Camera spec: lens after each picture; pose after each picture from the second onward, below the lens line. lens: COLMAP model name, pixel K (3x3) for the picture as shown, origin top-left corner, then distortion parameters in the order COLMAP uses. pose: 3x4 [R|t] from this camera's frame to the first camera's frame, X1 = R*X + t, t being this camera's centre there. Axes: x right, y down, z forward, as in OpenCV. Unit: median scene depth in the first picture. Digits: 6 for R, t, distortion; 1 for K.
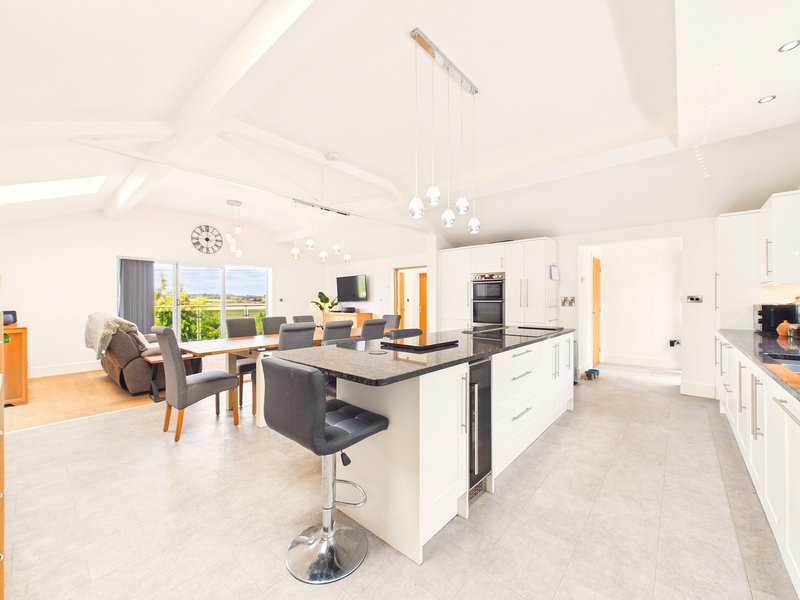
lens RADIAL K [[323.3, 0, 400.0], [0, 323.3, 300.0], [0, 0, 1]] dist [-0.000971, 0.000120]
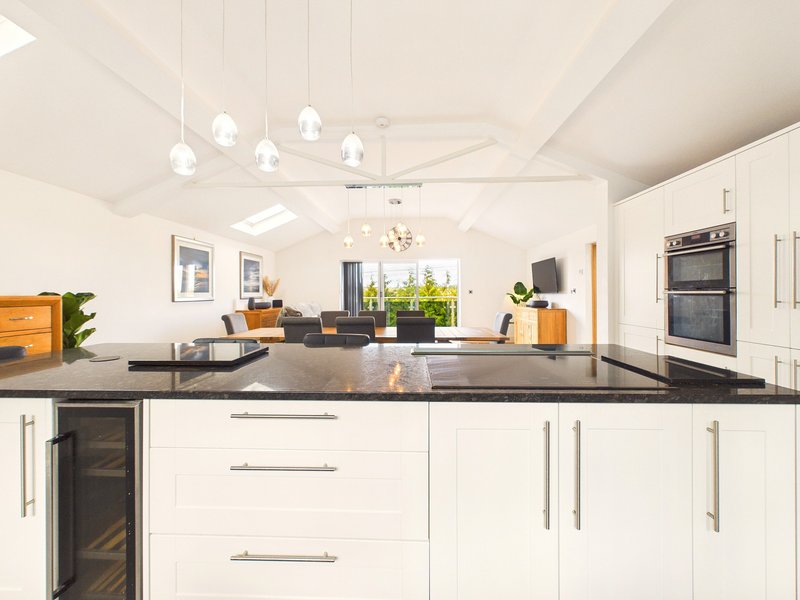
lens RADIAL K [[317.4, 0, 400.0], [0, 317.4, 300.0], [0, 0, 1]] dist [-0.000821, -0.000080]
pose [[0.623814, 0.015179, -0.781425, 0.344544], [0.006414, 0.999678, 0.024539, 0.000687], [0.781547, -0.020320, 0.623516, 0.372029]]
